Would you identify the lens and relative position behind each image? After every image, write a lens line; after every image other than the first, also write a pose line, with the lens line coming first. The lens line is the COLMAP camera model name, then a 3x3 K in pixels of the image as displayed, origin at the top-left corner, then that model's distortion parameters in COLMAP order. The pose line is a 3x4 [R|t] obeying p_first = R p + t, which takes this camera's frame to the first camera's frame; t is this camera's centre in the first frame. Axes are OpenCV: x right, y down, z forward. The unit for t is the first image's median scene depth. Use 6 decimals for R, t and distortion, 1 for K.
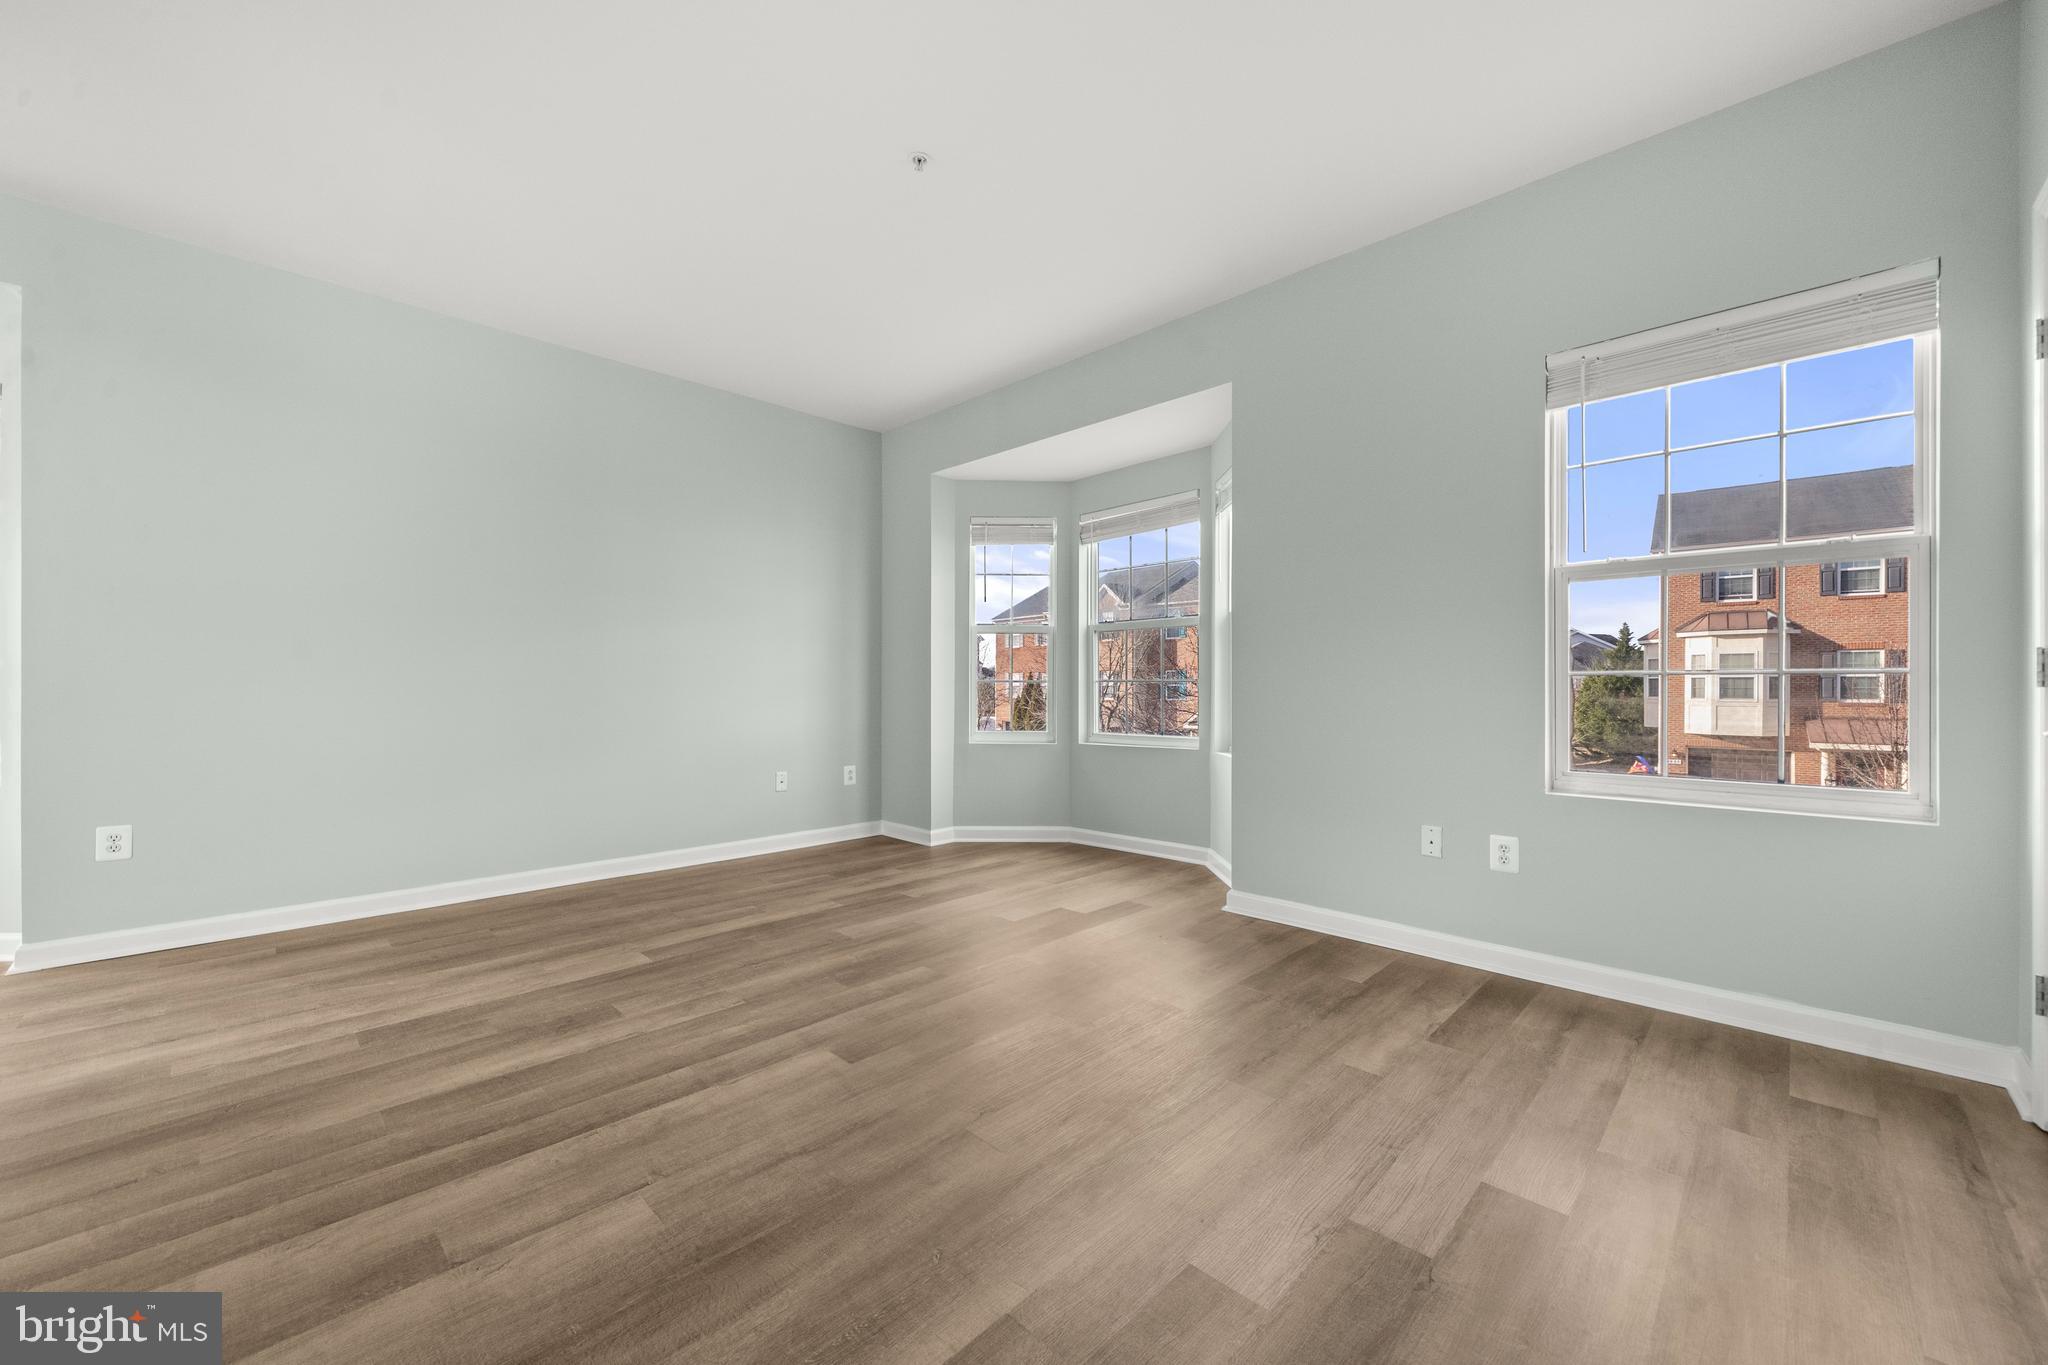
lens RADIAL K [[785.0, 0, 1018.4], [0, 785.0, 687.3], [0, 0, 1]] dist [-0.002577, -0.000273]
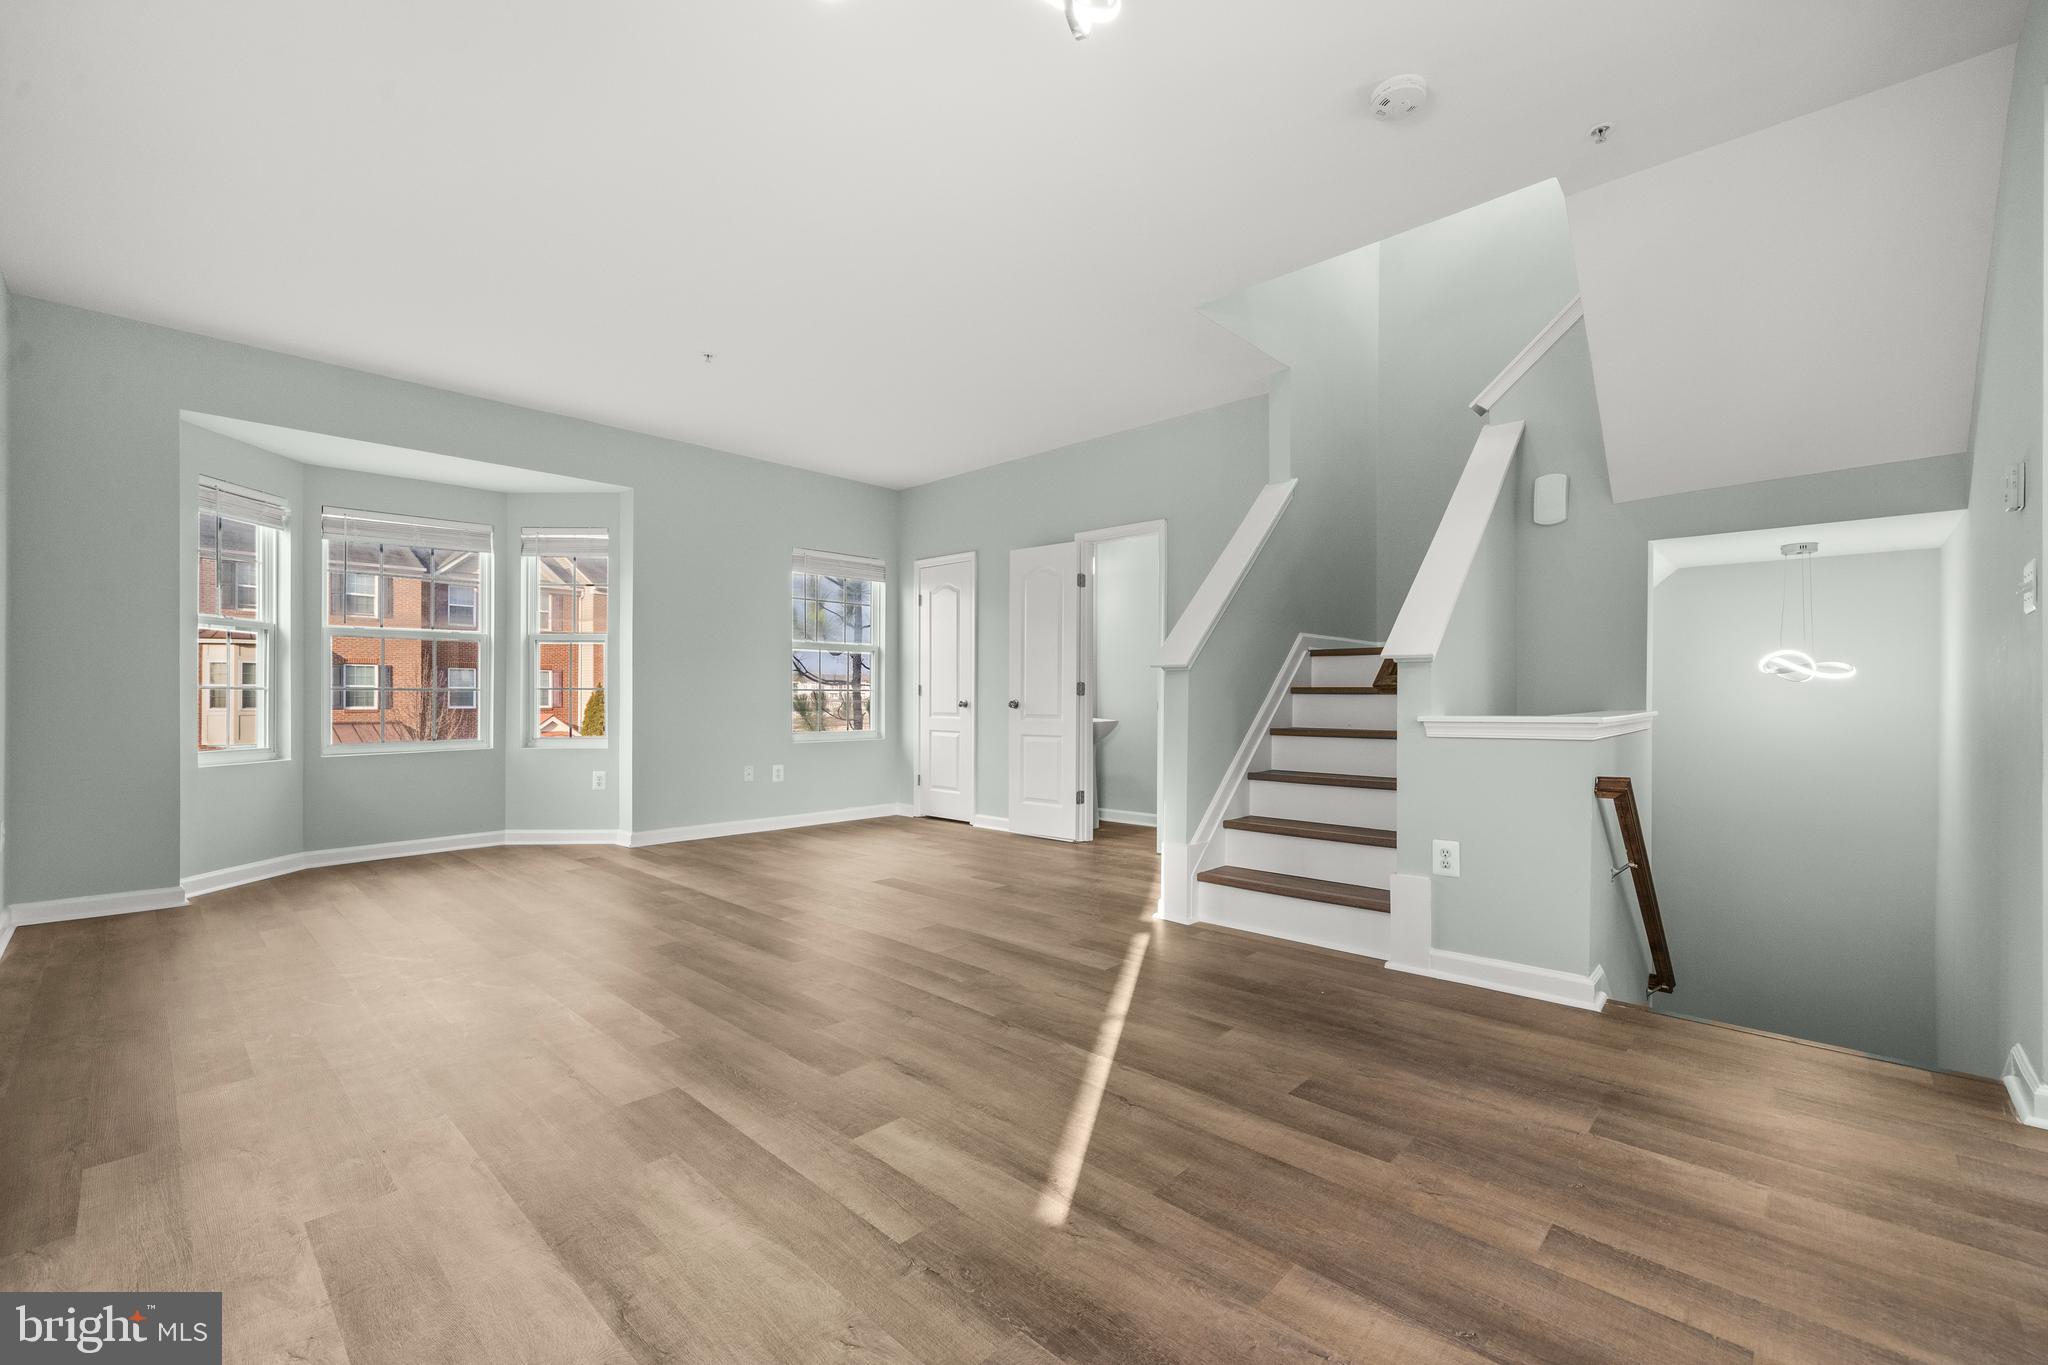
lens RADIAL K [[848.9, 0, 1023.7], [0, 848.9, 695.2], [0, 0, 1]] dist [-0.002409, 0.000045]
pose [[-0.028383, 0.001674, 0.999596, -2.134061], [0.000201, 0.999999, -0.001669, 0.003829], [-0.999597, 0.000154, -0.028383, 0.494820]]
